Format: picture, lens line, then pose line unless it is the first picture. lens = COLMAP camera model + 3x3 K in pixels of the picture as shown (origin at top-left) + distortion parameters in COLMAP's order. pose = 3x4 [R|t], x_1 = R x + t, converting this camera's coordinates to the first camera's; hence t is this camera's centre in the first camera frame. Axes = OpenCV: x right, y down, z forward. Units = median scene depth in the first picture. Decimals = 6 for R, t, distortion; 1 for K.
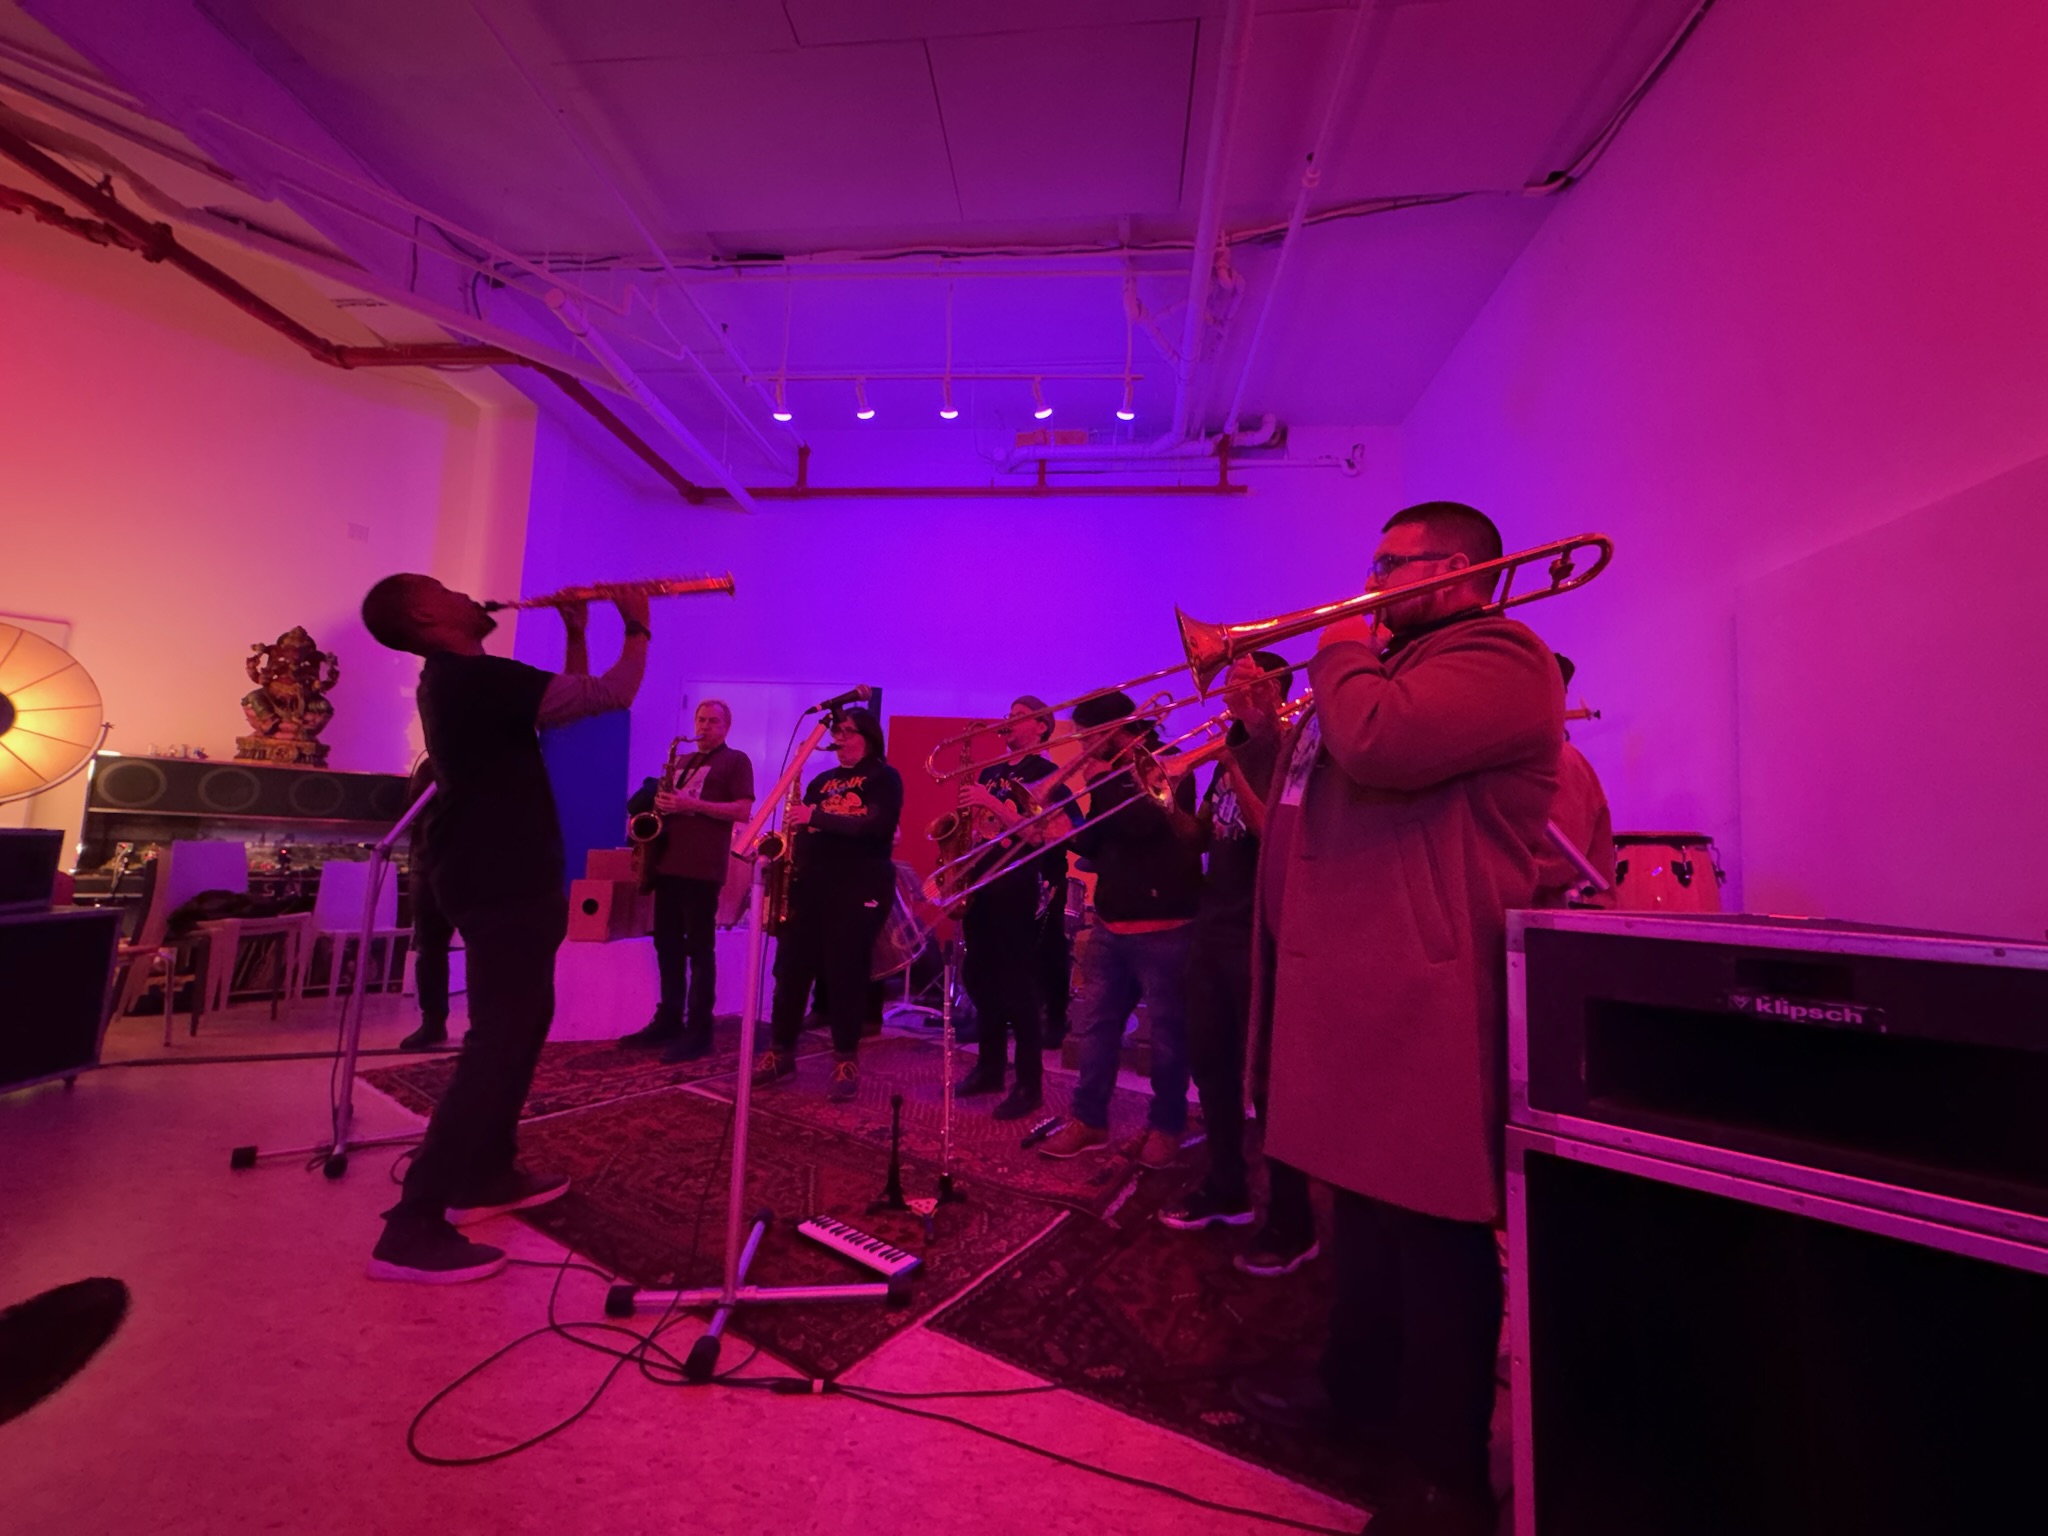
lens RADIAL K [[809.0, 0, 1020.4], [0, 809.0, 759.8], [0, 0, 1]] dist [0.000946, 0.000019]
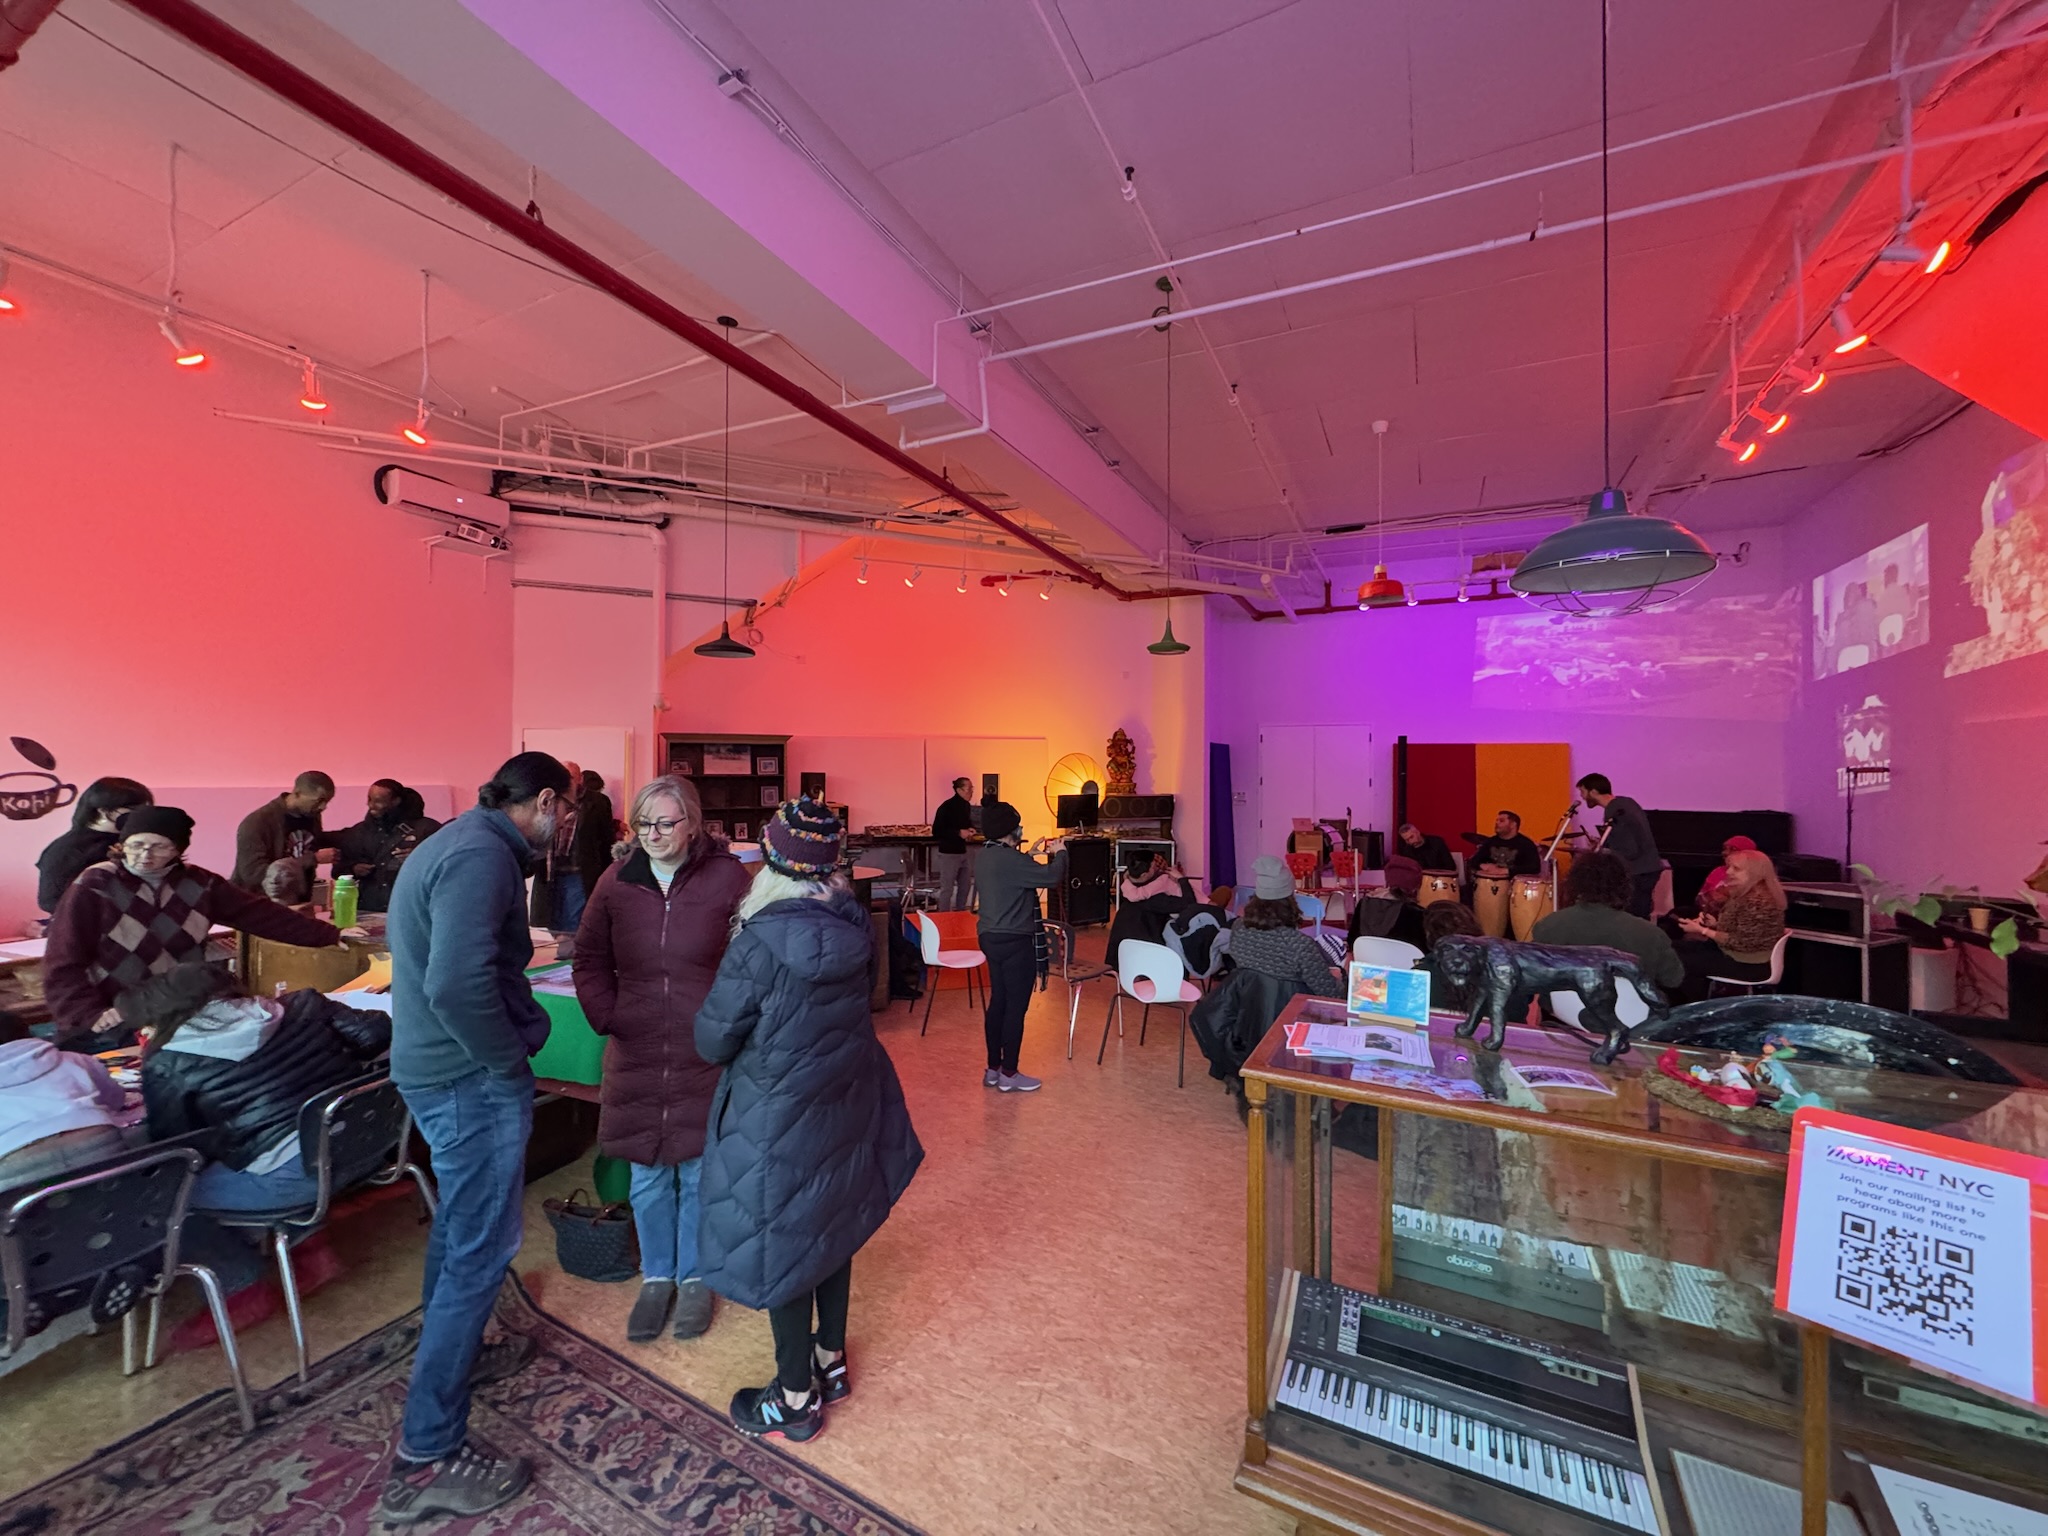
lens RADIAL K [[809.0, 0, 1019.5], [0, 809.0, 768.6], [0, 0, 1]] dist [0.000946, 0.000019]
pose [[0.934530, -0.036469, -0.354010, -0.441098], [0.073171, 0.993173, 0.090845, -0.310148], [0.348280, -0.110800, 0.930819, -1.241938]]
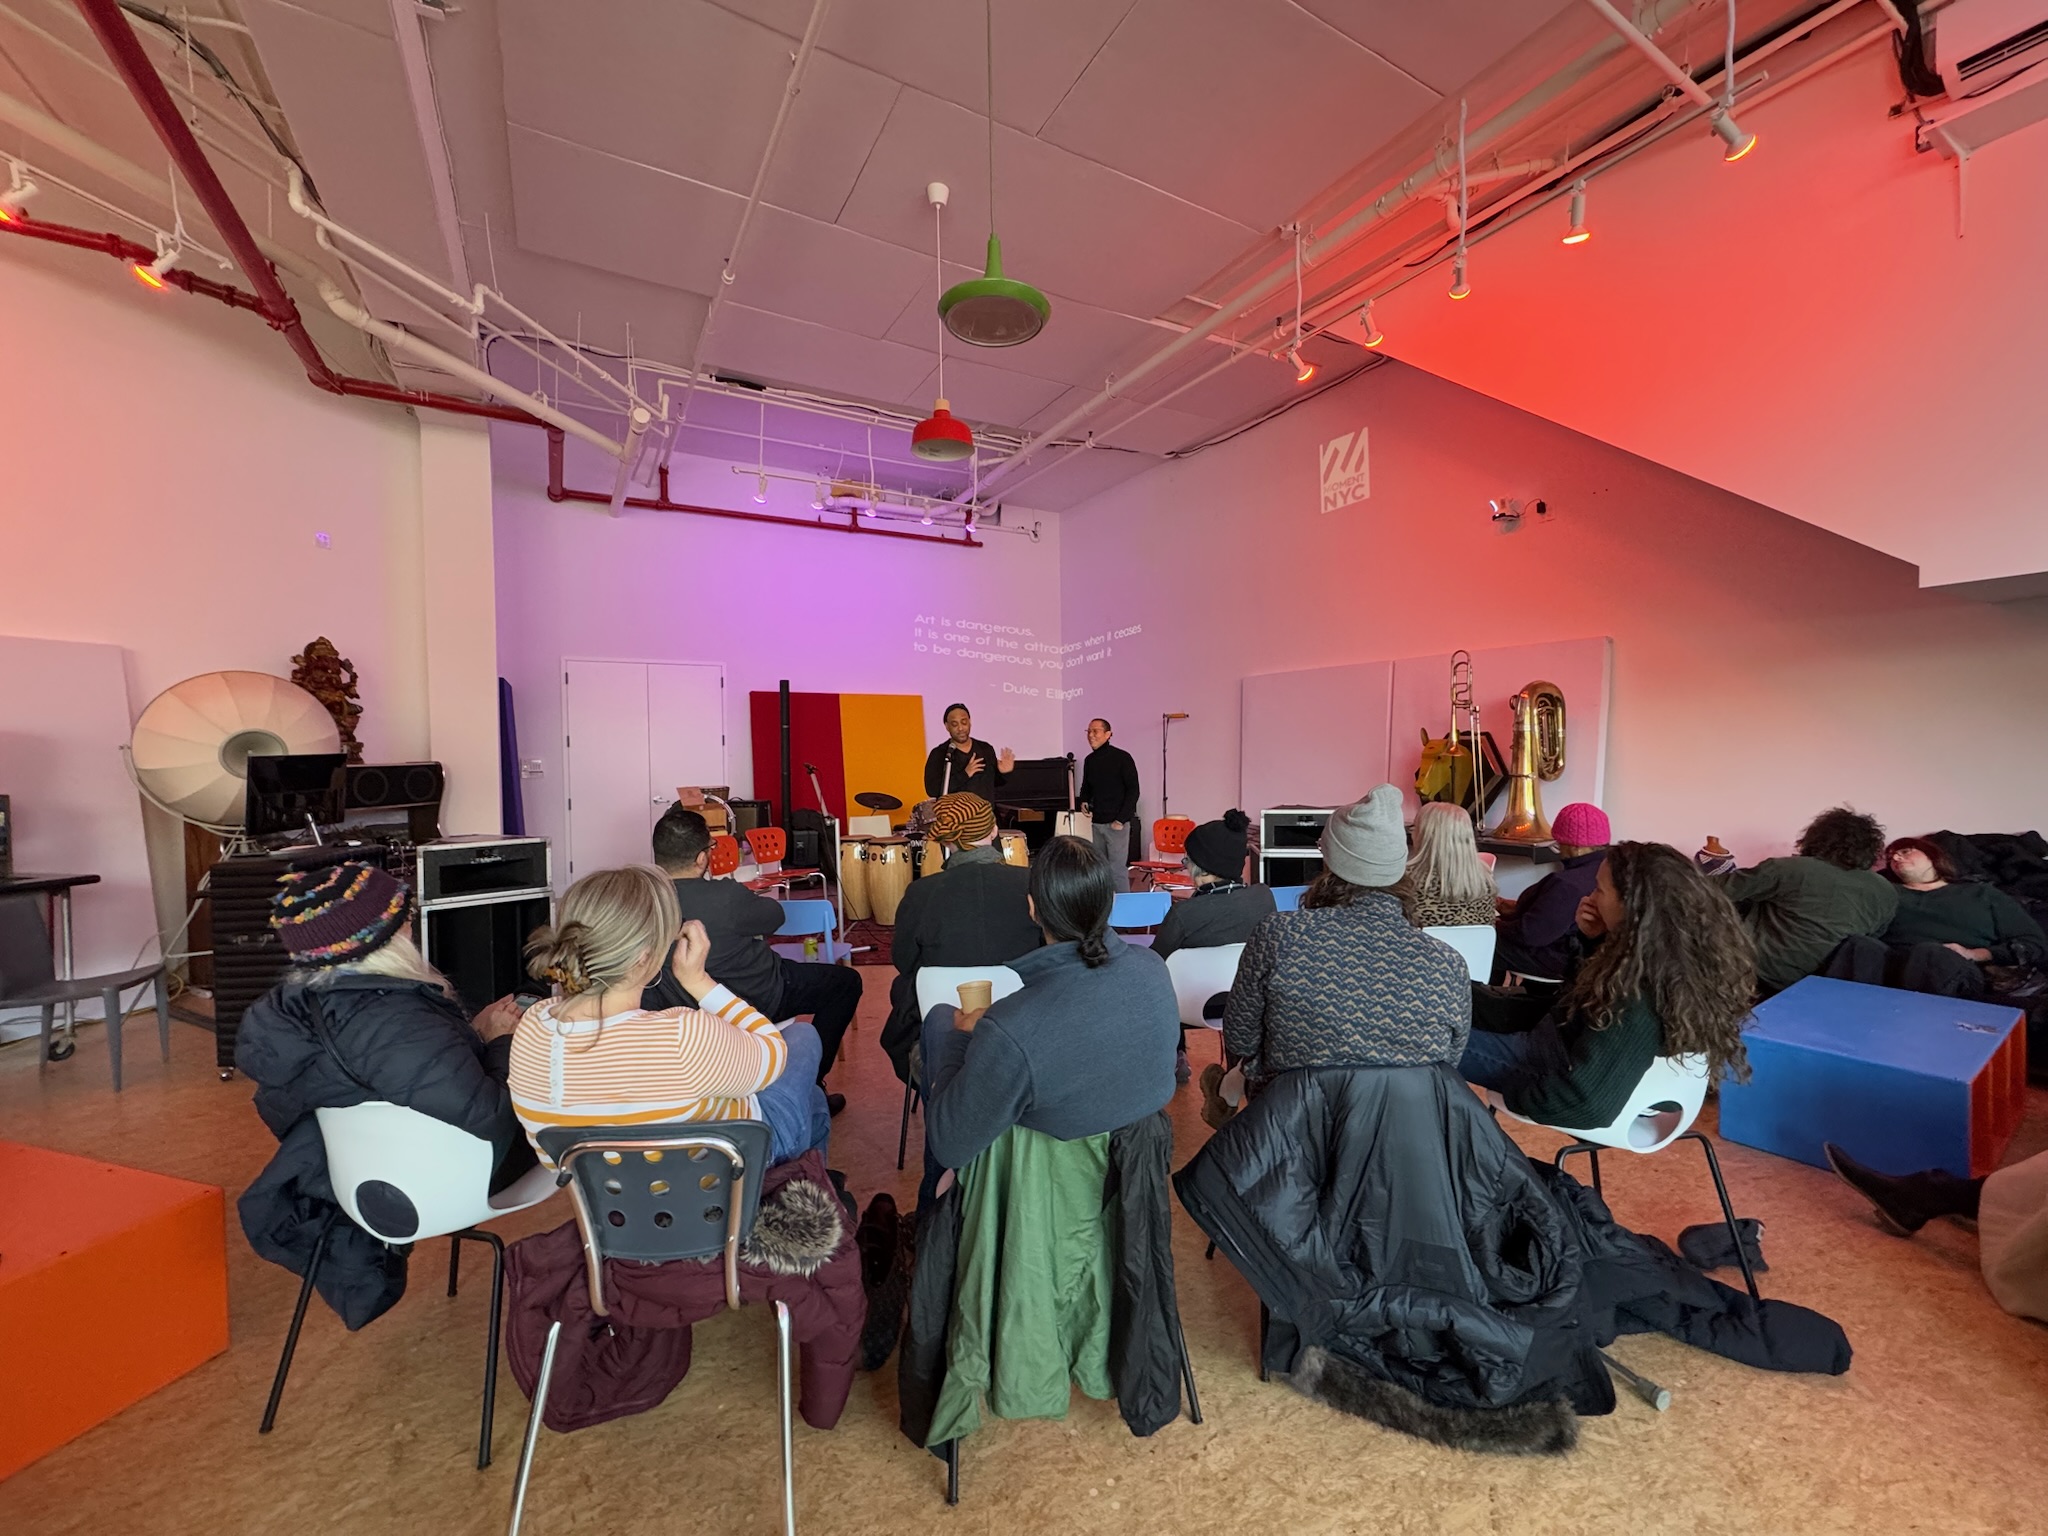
lens RADIAL K [[809.0, 0, 1022.4], [0, 809.0, 768.9], [0, 0, 1]] dist [0.000946, 0.000019]
pose [[0.814931, -0.068685, 0.575474, -0.862407], [-0.018921, 0.989270, 0.144867, -0.188691], [-0.579250, -0.128945, 0.804887, -0.544975]]
